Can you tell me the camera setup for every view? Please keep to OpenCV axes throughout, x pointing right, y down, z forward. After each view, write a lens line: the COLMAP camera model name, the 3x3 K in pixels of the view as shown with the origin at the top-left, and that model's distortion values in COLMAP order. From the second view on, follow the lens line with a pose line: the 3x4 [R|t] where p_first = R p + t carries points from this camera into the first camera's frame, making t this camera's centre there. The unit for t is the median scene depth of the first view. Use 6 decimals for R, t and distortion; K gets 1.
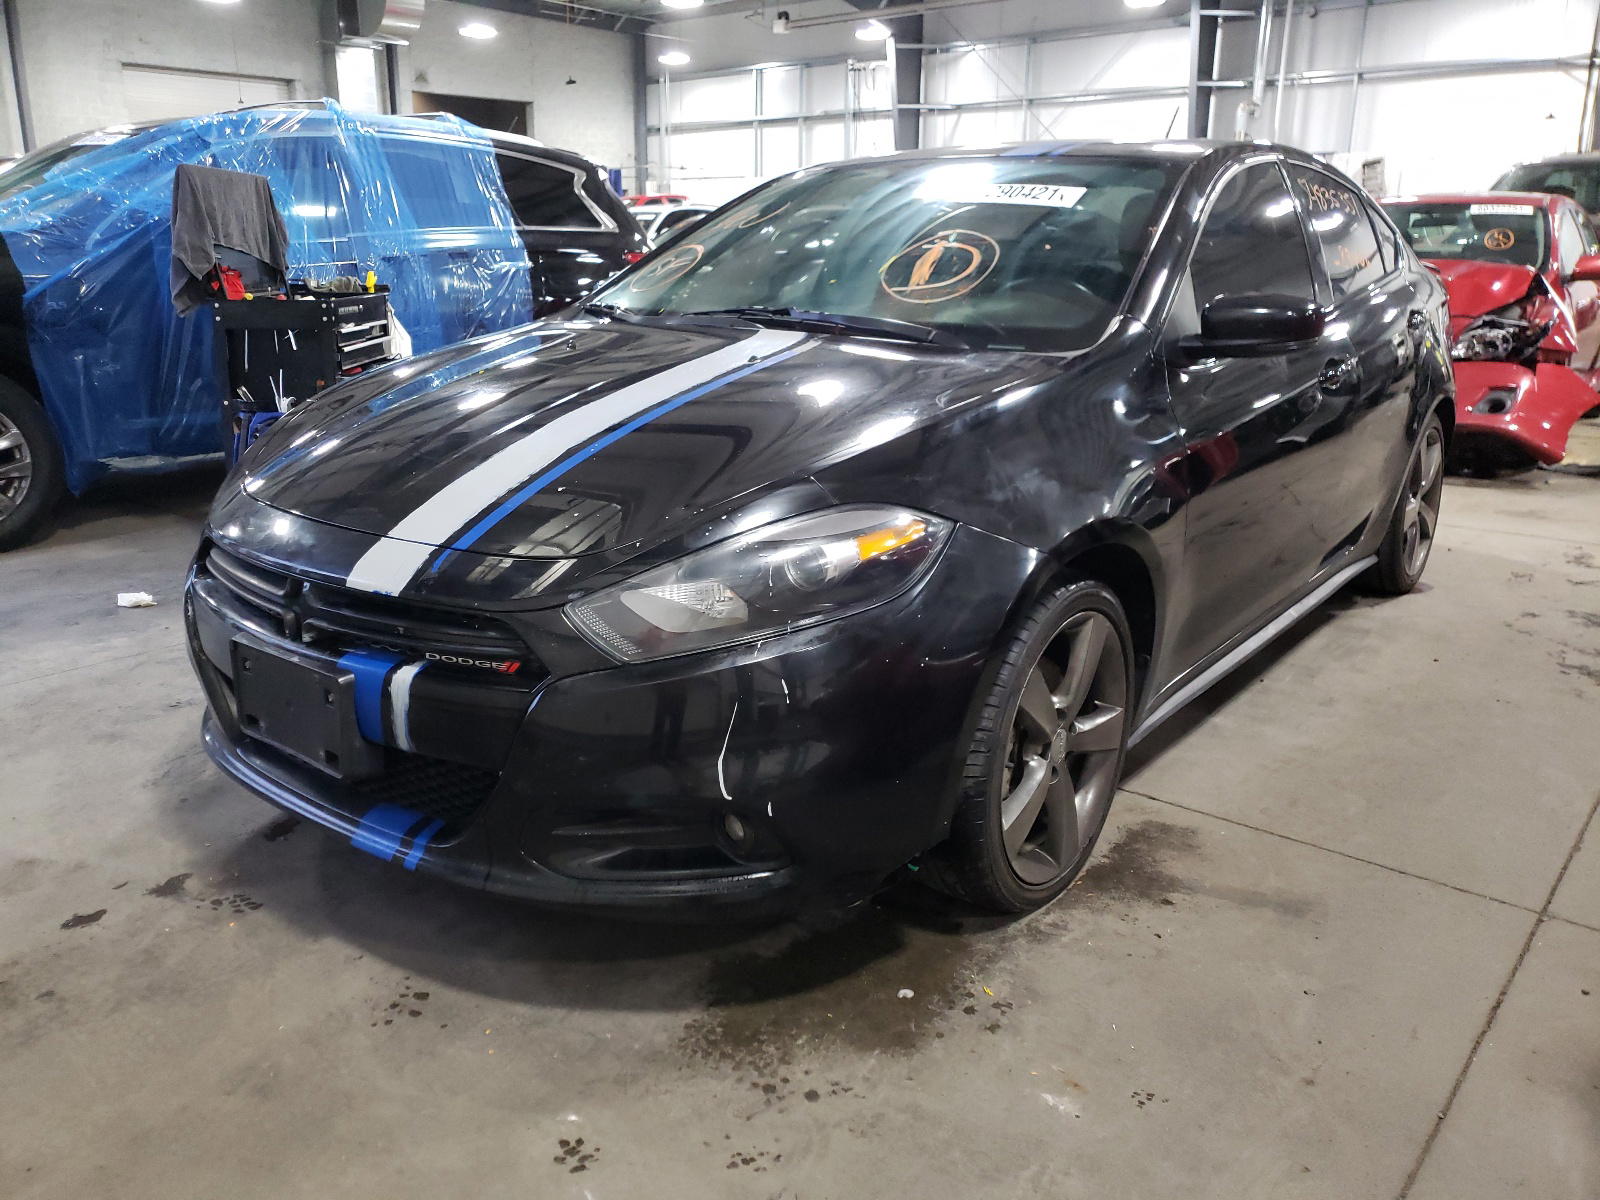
lens RADIAL K [[1264.2, 0, 794.8], [0, 1264.2, 605.6], [0, 0, 1]] dist [0.017088, 0.007044]
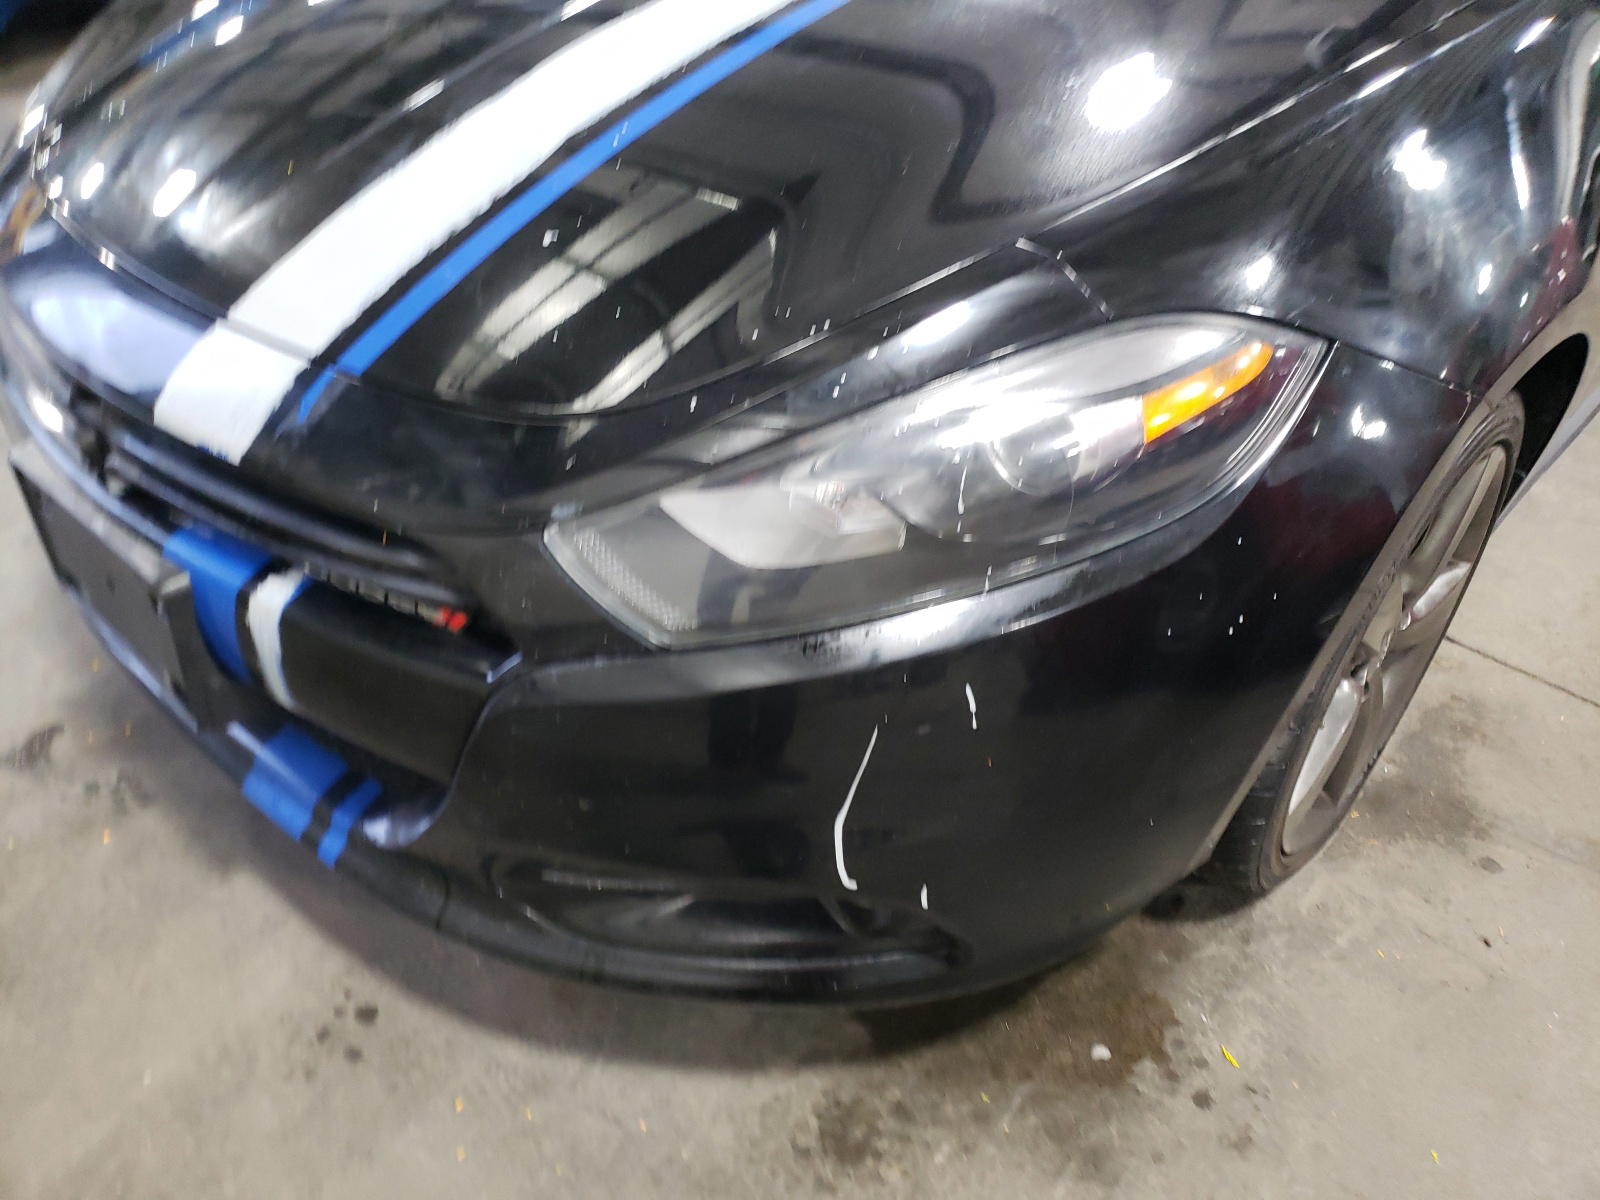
lens RADIAL K [[1264.2, 0, 802.1], [0, 1264.2, 586.8], [0, 0, 1]] dist [0.017088, 0.007044]
pose [[0.996528, 0.064568, -0.052555, -0.048938], [-0.042355, 0.936666, 0.347653, -0.144110], [0.071674, -0.344220, 0.936149, 0.486505]]
